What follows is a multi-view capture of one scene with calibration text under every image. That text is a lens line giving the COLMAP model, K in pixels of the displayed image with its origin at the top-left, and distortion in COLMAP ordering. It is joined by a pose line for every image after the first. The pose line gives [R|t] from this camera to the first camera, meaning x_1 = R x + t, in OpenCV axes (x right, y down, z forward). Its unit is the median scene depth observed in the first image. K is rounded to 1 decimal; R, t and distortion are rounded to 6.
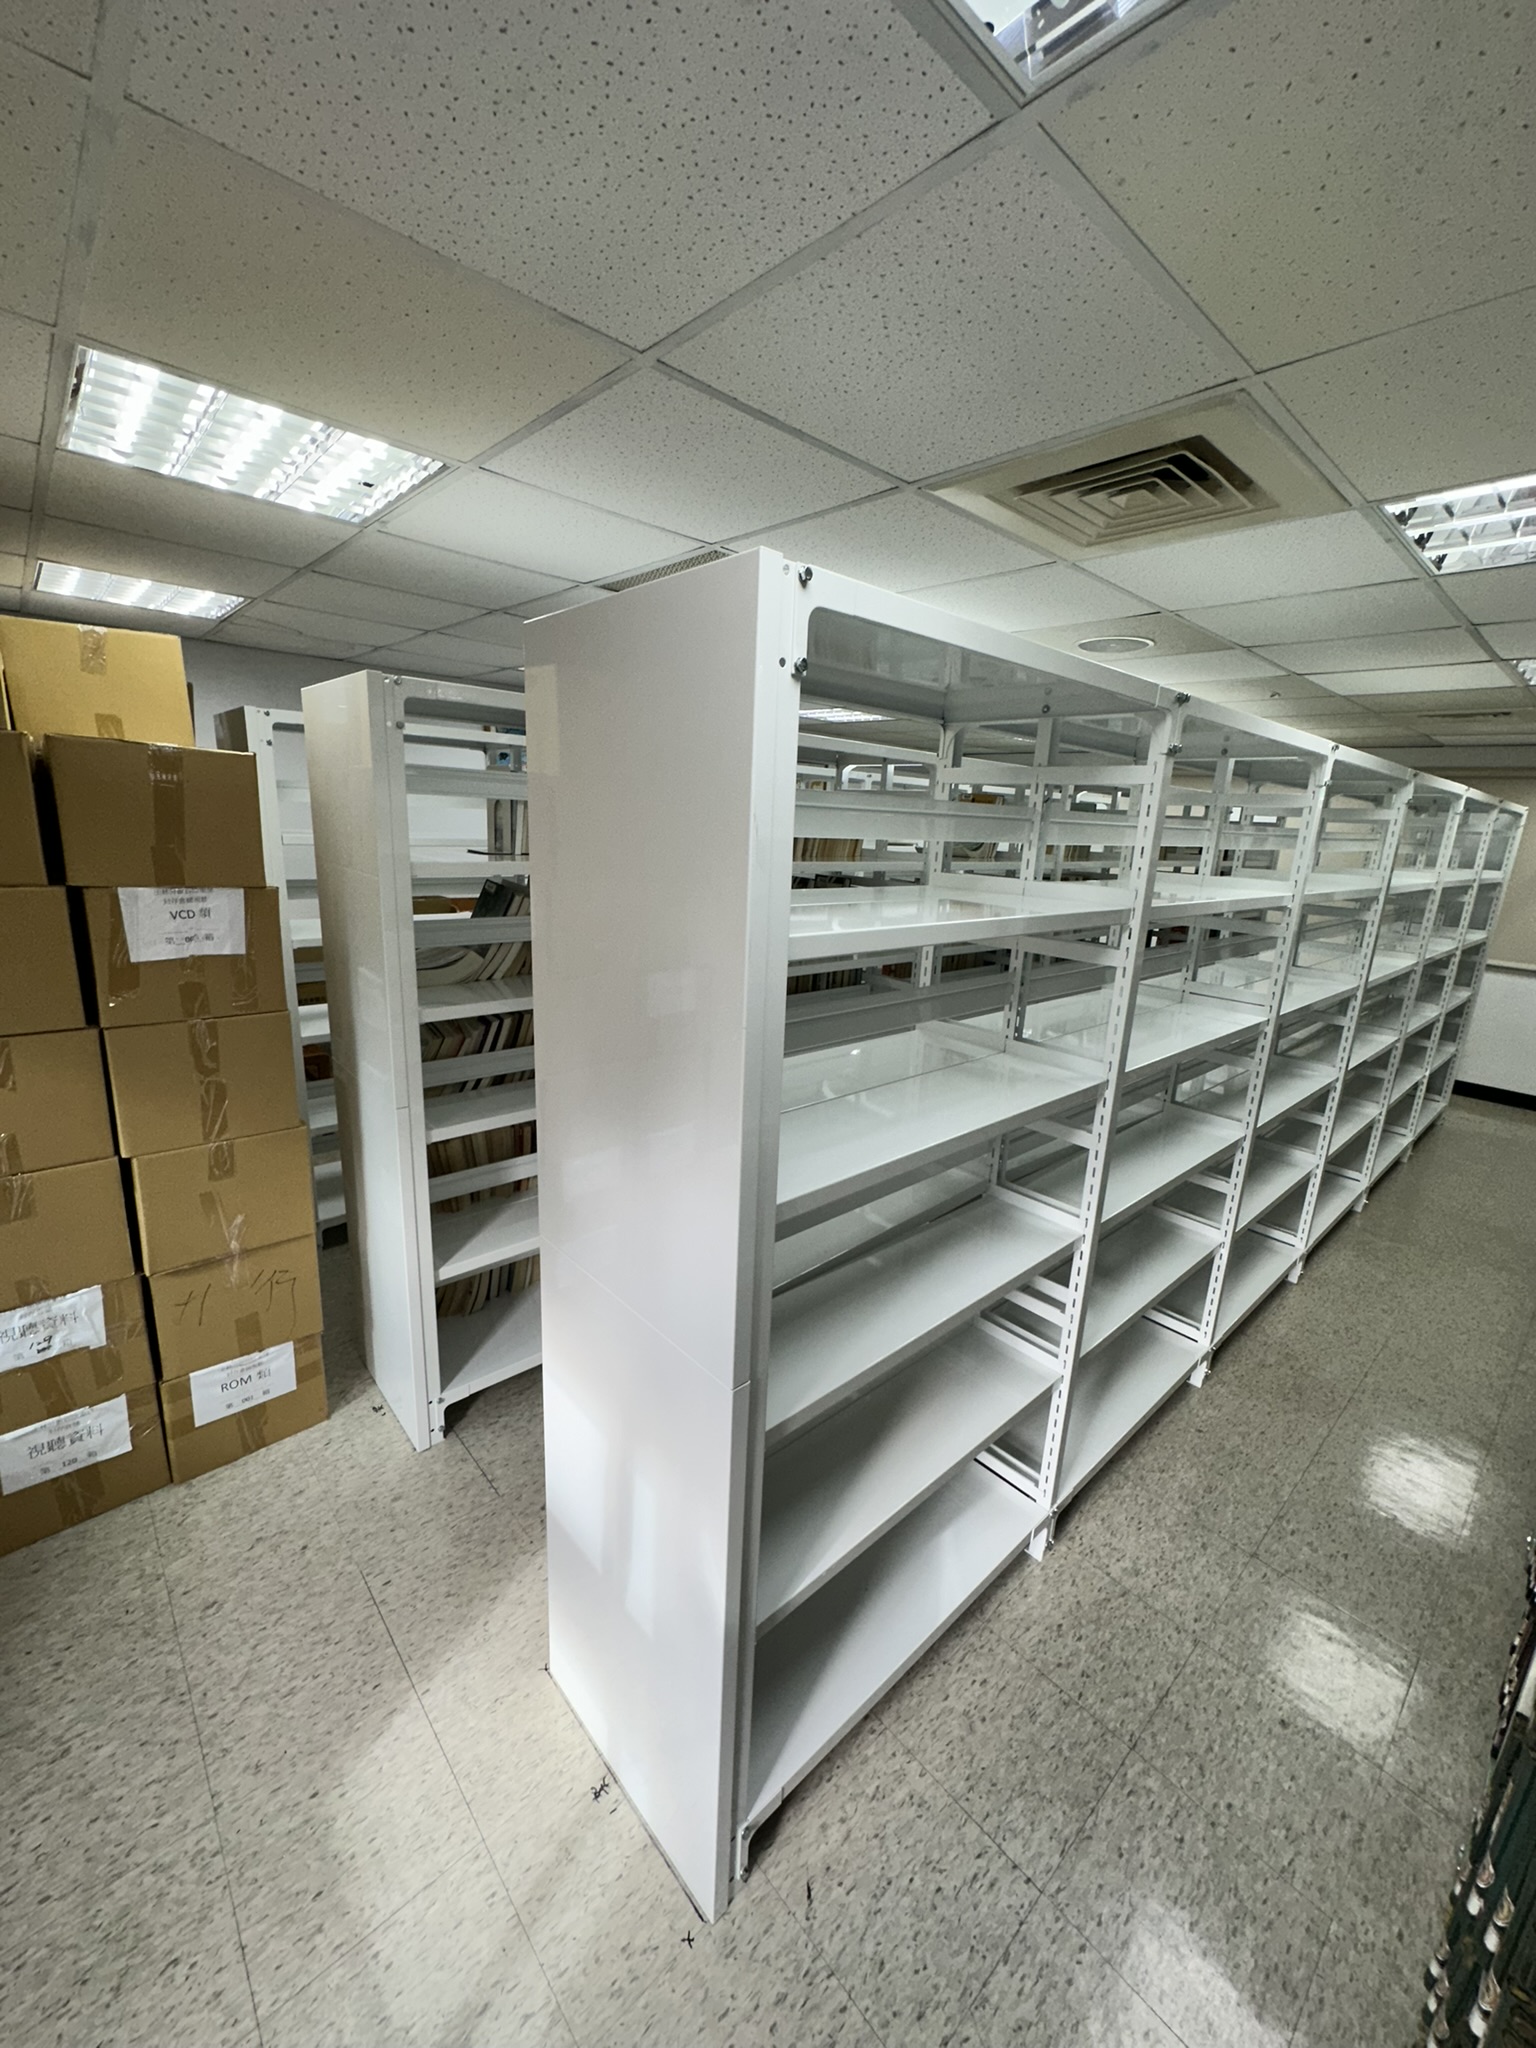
lens RADIAL K [[817.1, 0, 771.3], [0, 817.1, 1024.1], [0, 0, 1]] dist [-0.004285, 0.001014]
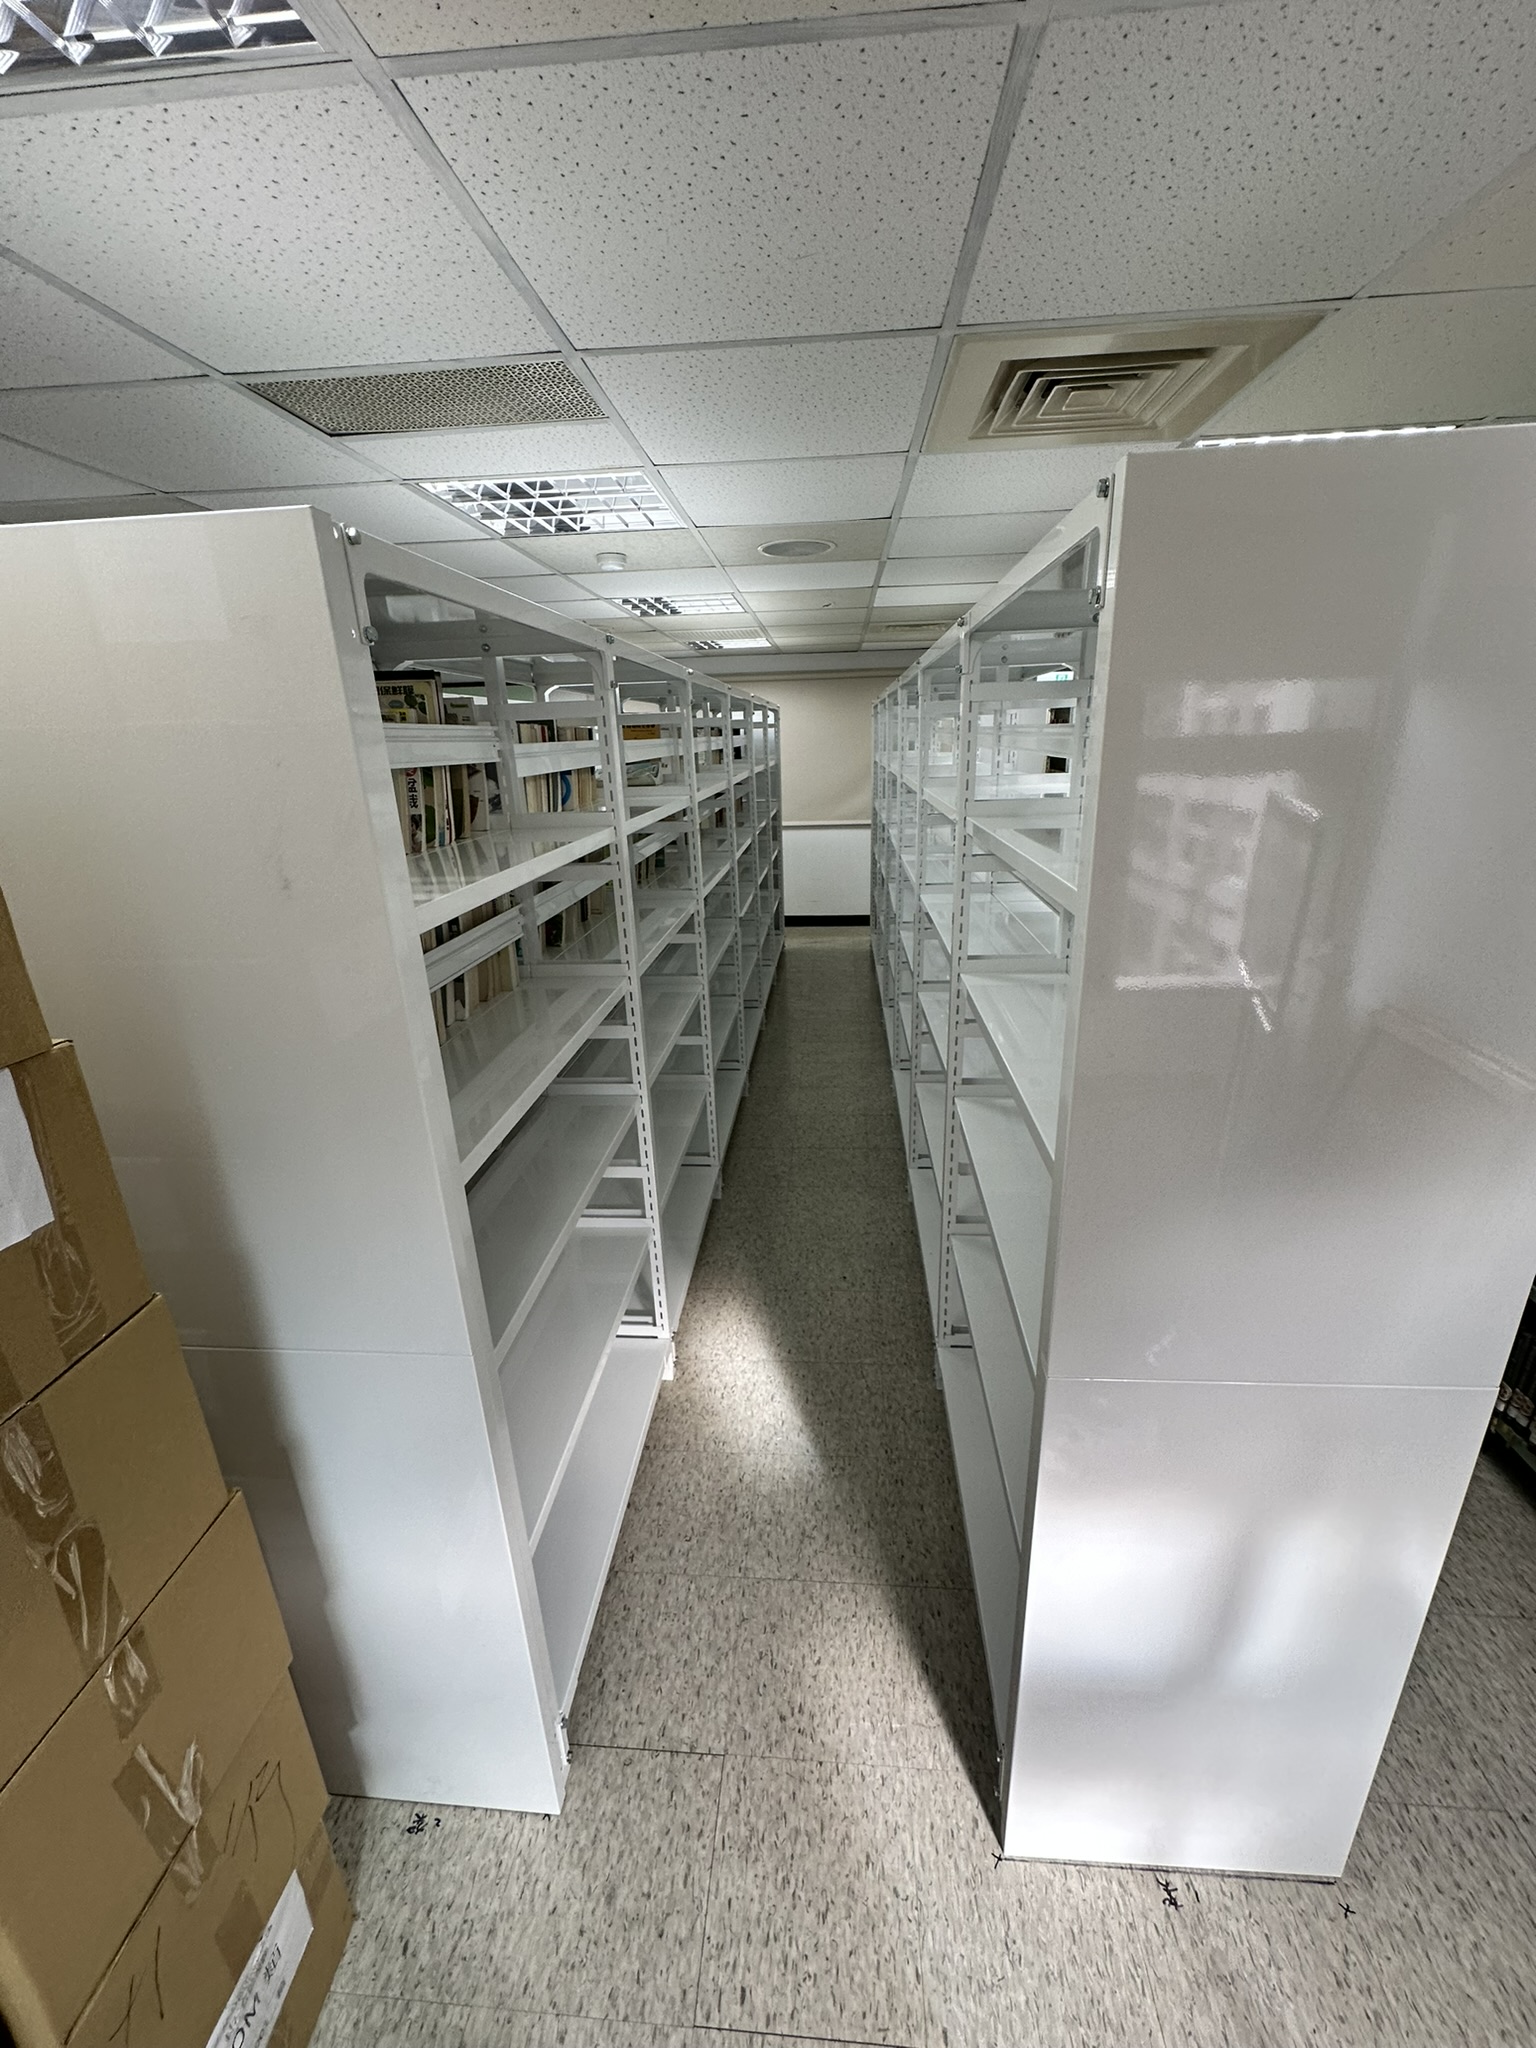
lens RADIAL K [[817.1, 0, 764.4], [0, 817.1, 1023.3], [0, 0, 1]] dist [-0.004285, 0.001014]
pose [[0.725367, -0.295755, 0.621588, -0.644151], [0.234048, 0.955162, 0.181347, -0.180703], [-0.647351, 0.013938, 0.762064, 0.484586]]
